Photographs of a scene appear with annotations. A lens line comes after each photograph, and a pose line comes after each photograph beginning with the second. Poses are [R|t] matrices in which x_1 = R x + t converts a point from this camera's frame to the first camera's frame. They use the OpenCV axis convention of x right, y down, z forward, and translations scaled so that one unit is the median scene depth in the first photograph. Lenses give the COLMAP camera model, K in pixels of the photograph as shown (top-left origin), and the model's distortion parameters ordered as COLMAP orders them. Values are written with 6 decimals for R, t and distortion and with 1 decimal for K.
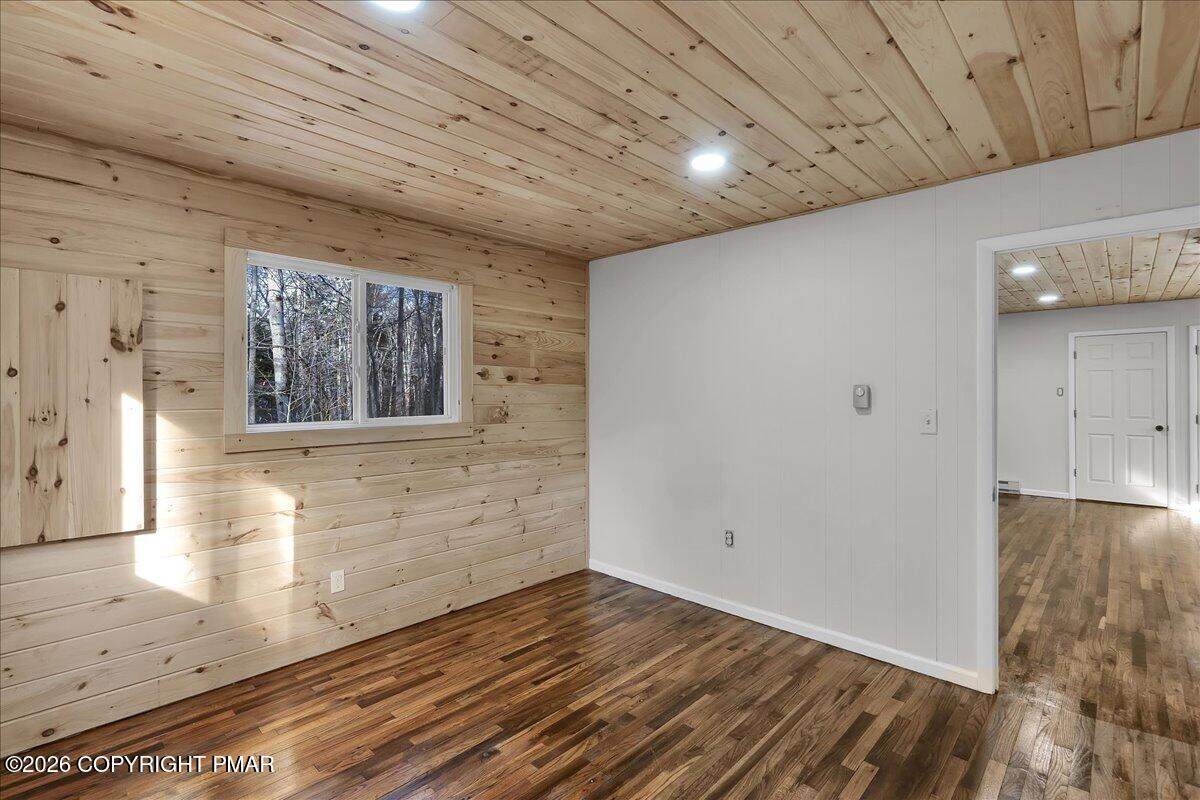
lens RADIAL K [[558.6, 0, 604.8], [0, 558.6, 400.2], [0, 0, 1]] dist [-0.003171, 0.000646]
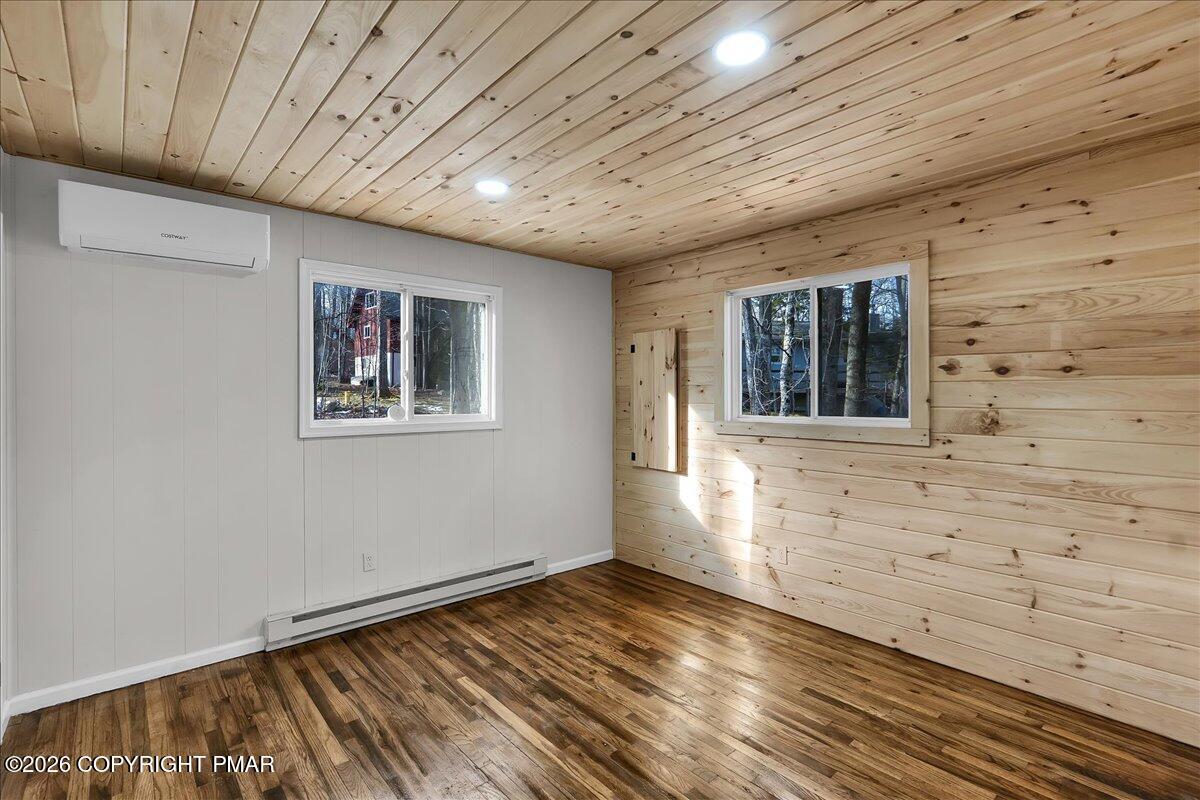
lens RADIAL K [[558.6, 0, 595.4], [0, 558.6, 403.5], [0, 0, 1]] dist [-0.003171, 0.000646]
pose [[-0.103078, 0.018054, -0.994509, 0.635053], [-0.011159, 0.999751, 0.019306, -0.007254], [0.994611, 0.013088, -0.102851, 0.648584]]
